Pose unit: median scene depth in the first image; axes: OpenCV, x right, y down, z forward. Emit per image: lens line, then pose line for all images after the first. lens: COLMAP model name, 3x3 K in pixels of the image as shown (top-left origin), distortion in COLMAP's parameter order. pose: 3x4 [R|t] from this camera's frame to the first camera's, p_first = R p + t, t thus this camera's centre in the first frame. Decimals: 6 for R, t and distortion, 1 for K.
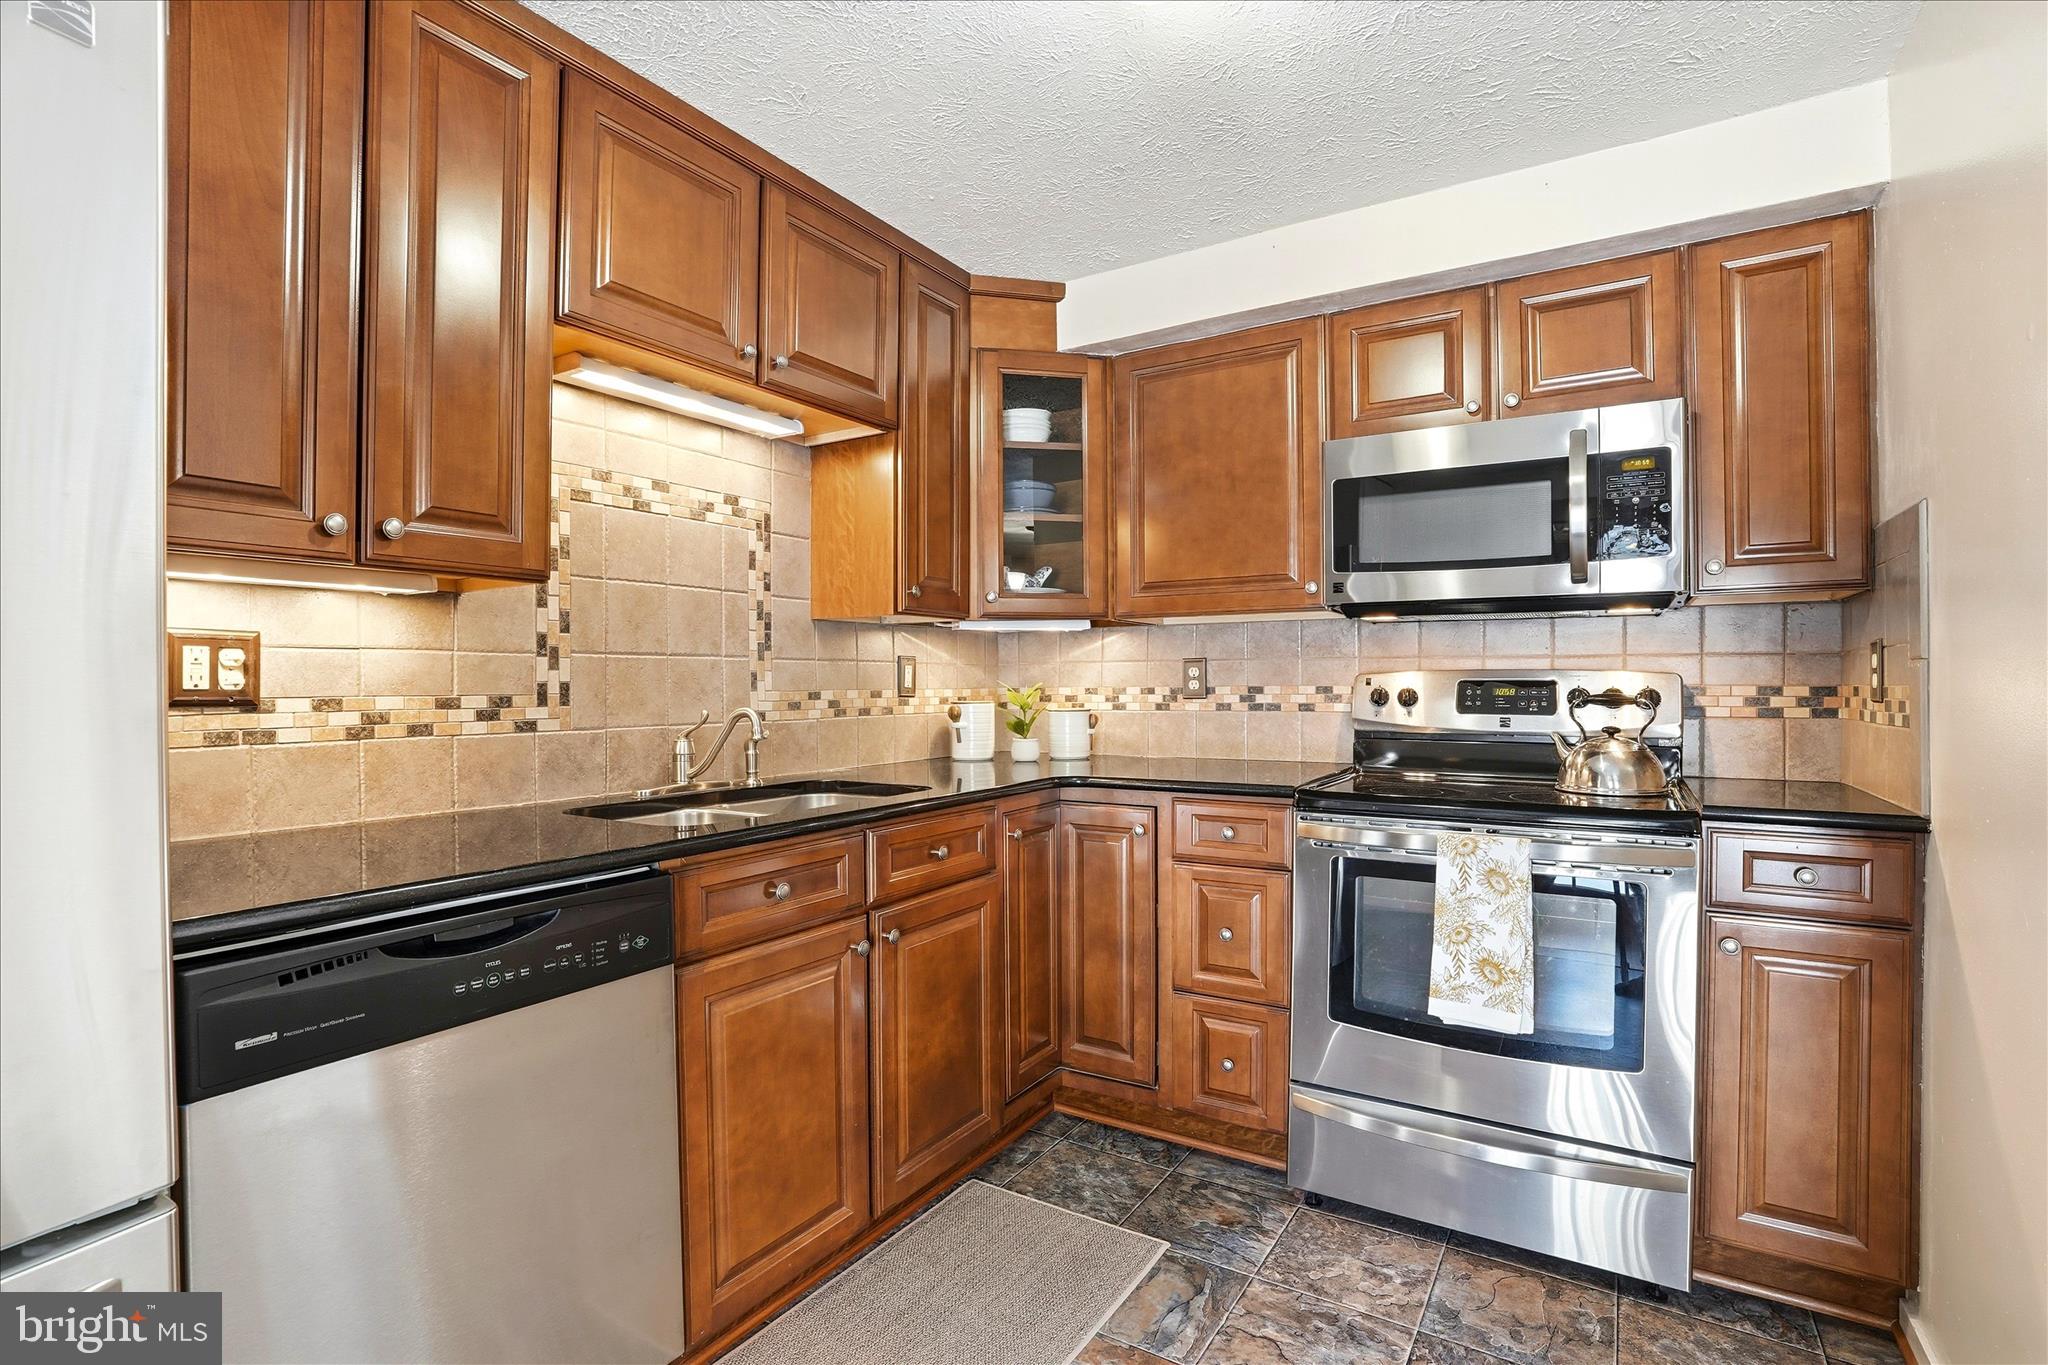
lens RADIAL K [[968.0, 0, 1022.3], [0, 968.0, 687.2], [0, 0, 1]] dist [-0.070897, 0.027793]
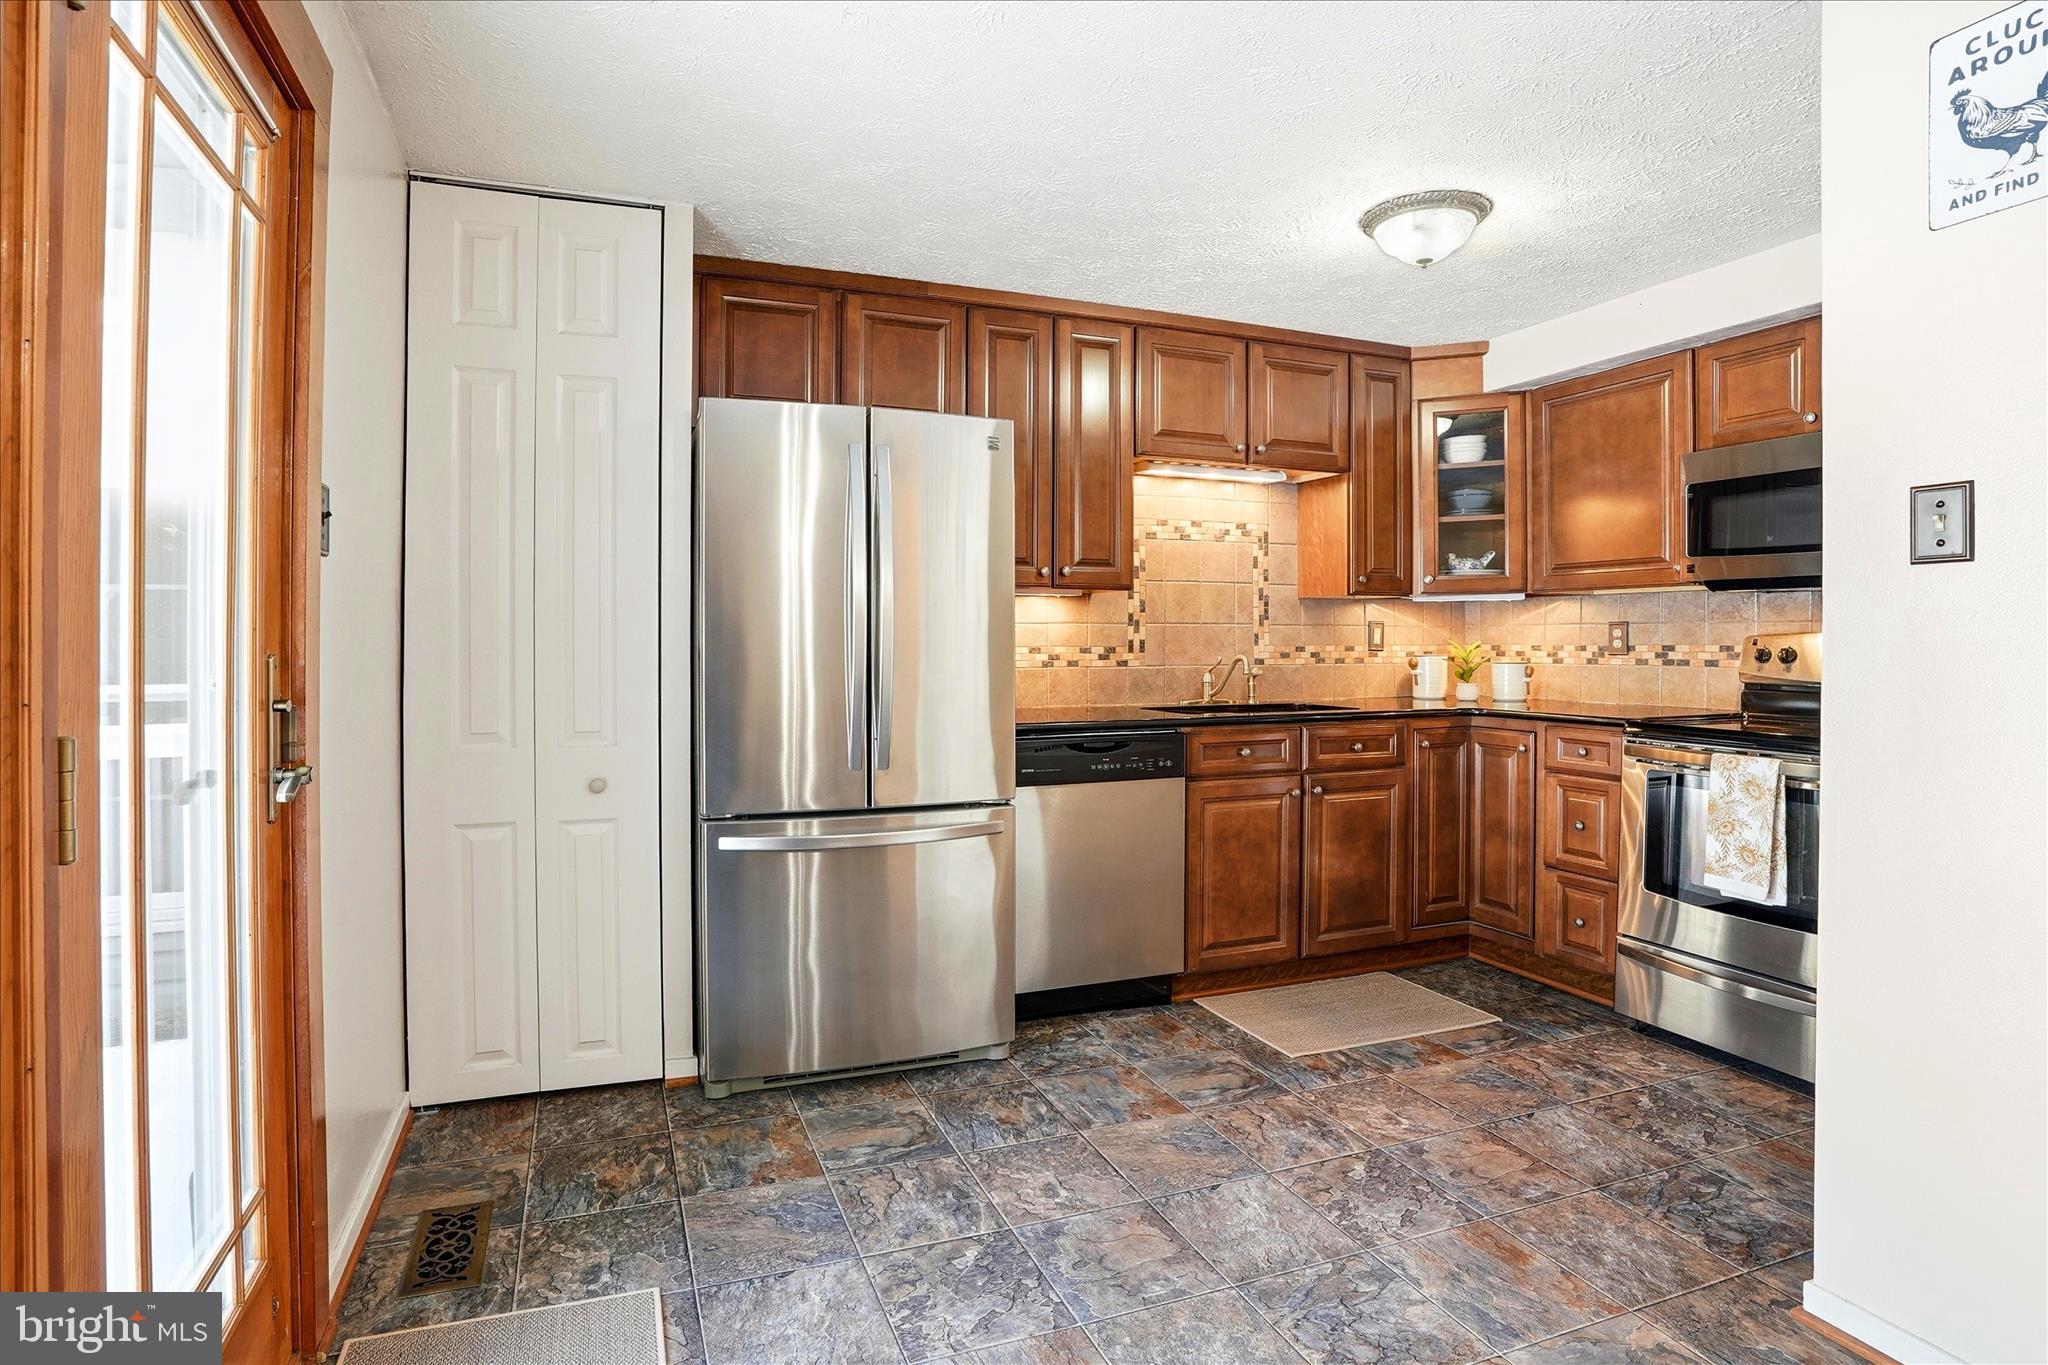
lens RADIAL K [[1046.2, 0, 944.6], [0, 1046.2, 645.1], [0, 0, 1]] dist [-0.056079, 0.000947]
pose [[0.790564, 0.008184, -0.612324, 0.398321], [-0.006320, 0.999966, 0.005205, -0.002697], [0.612346, -0.000245, 0.790590, -0.726918]]
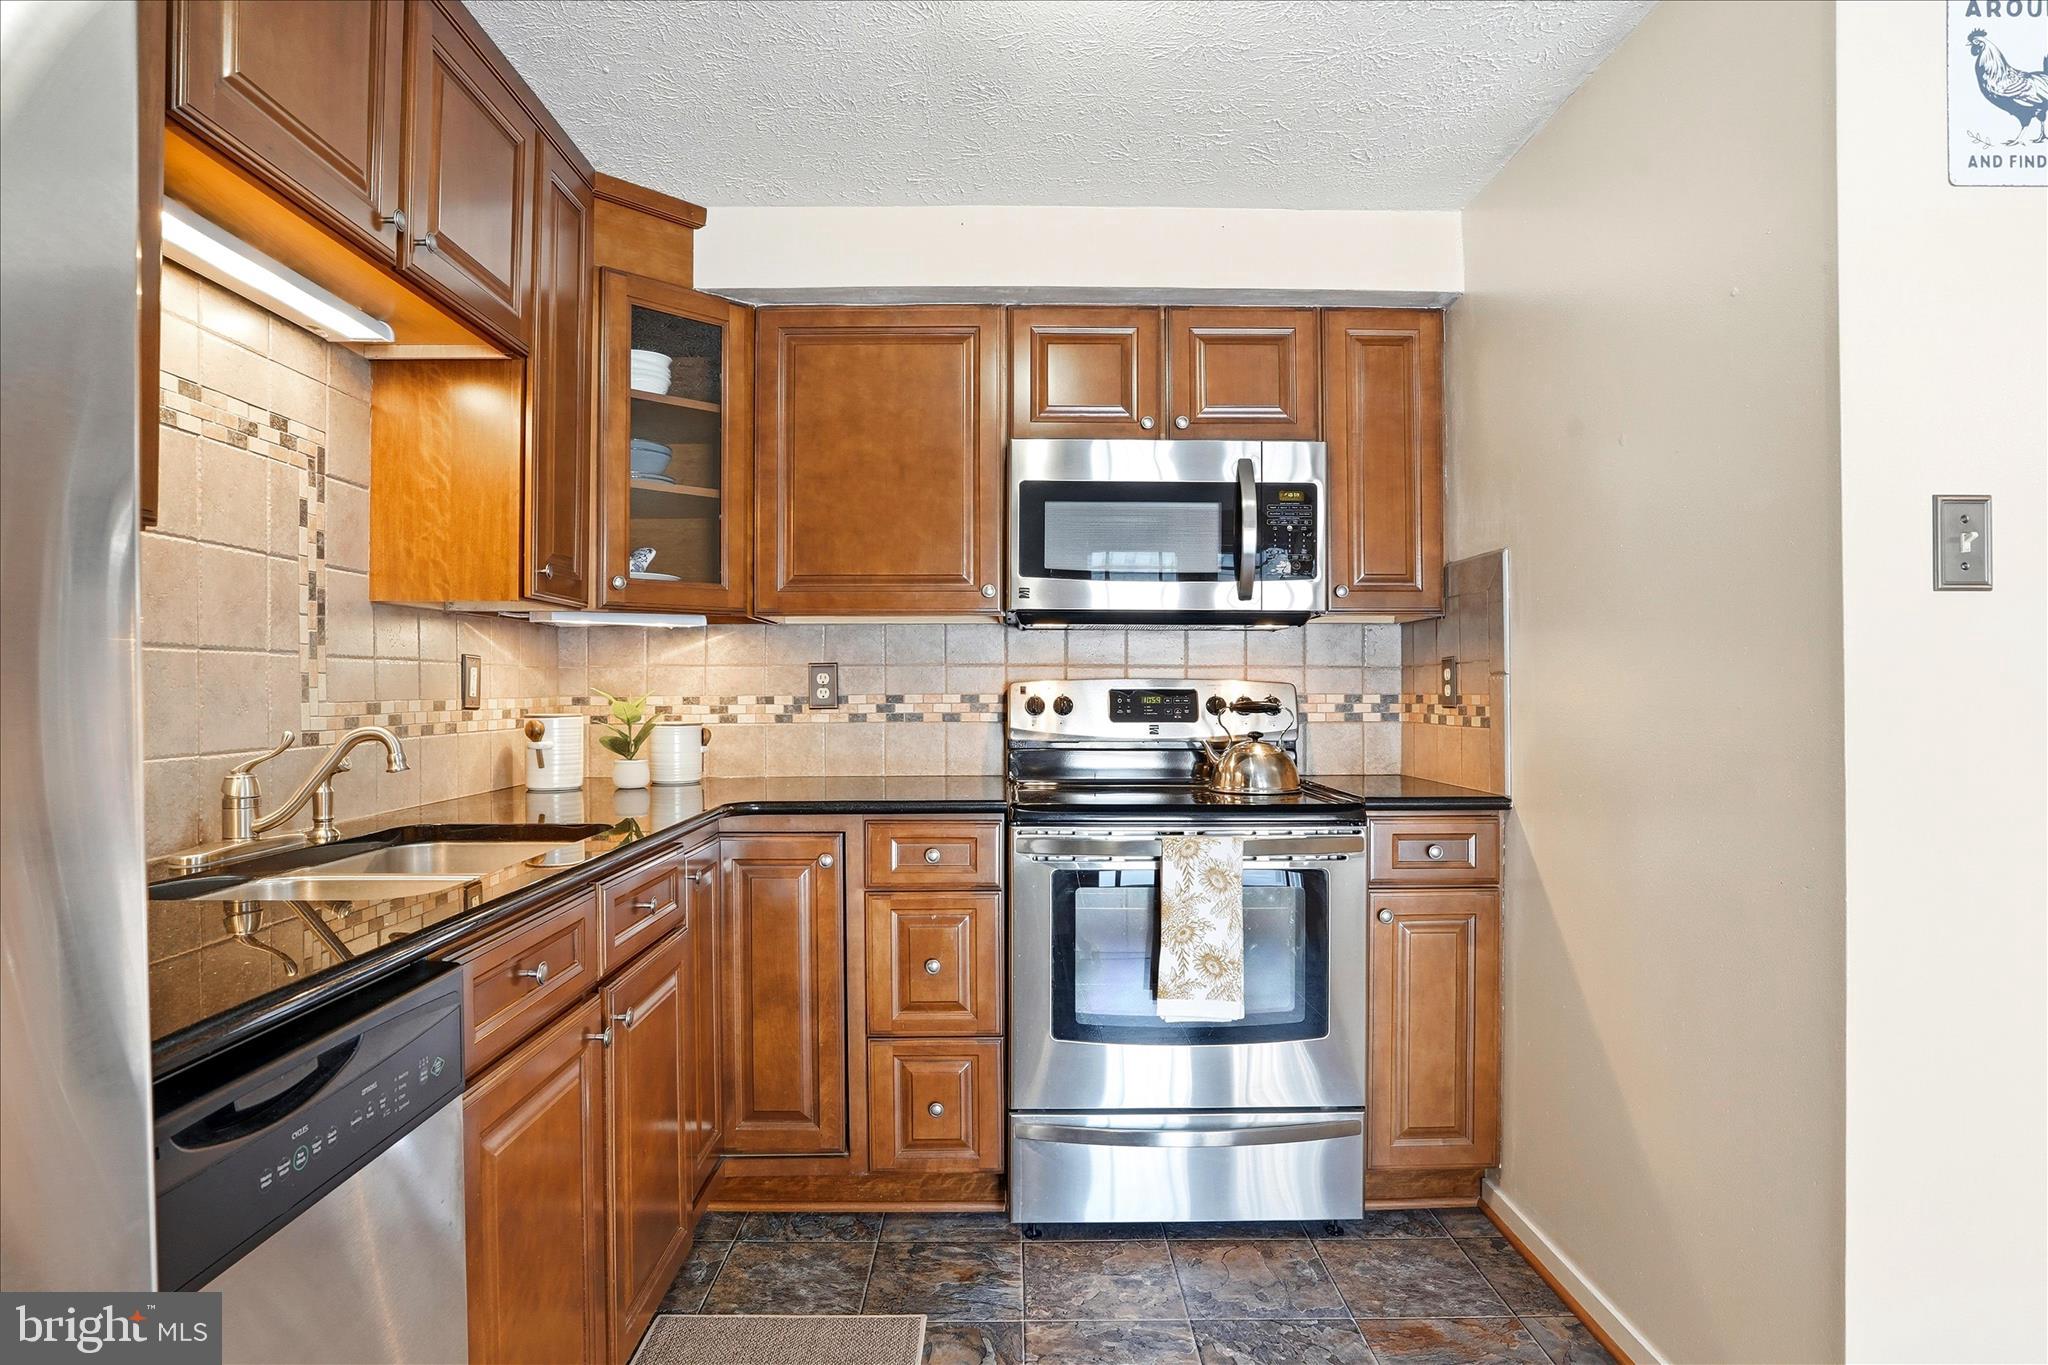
lens RADIAL K [[1122.3, 0, 1026.4], [0, 1122.3, 687.8], [0, 0, 1]] dist [-0.064325, 0.031386]
pose [[0.833994, 0.002837, 0.551766, -0.310767], [0.000753, 0.999980, -0.006280, -0.001261], [-0.551773, 0.005653, 0.833975, 0.064381]]
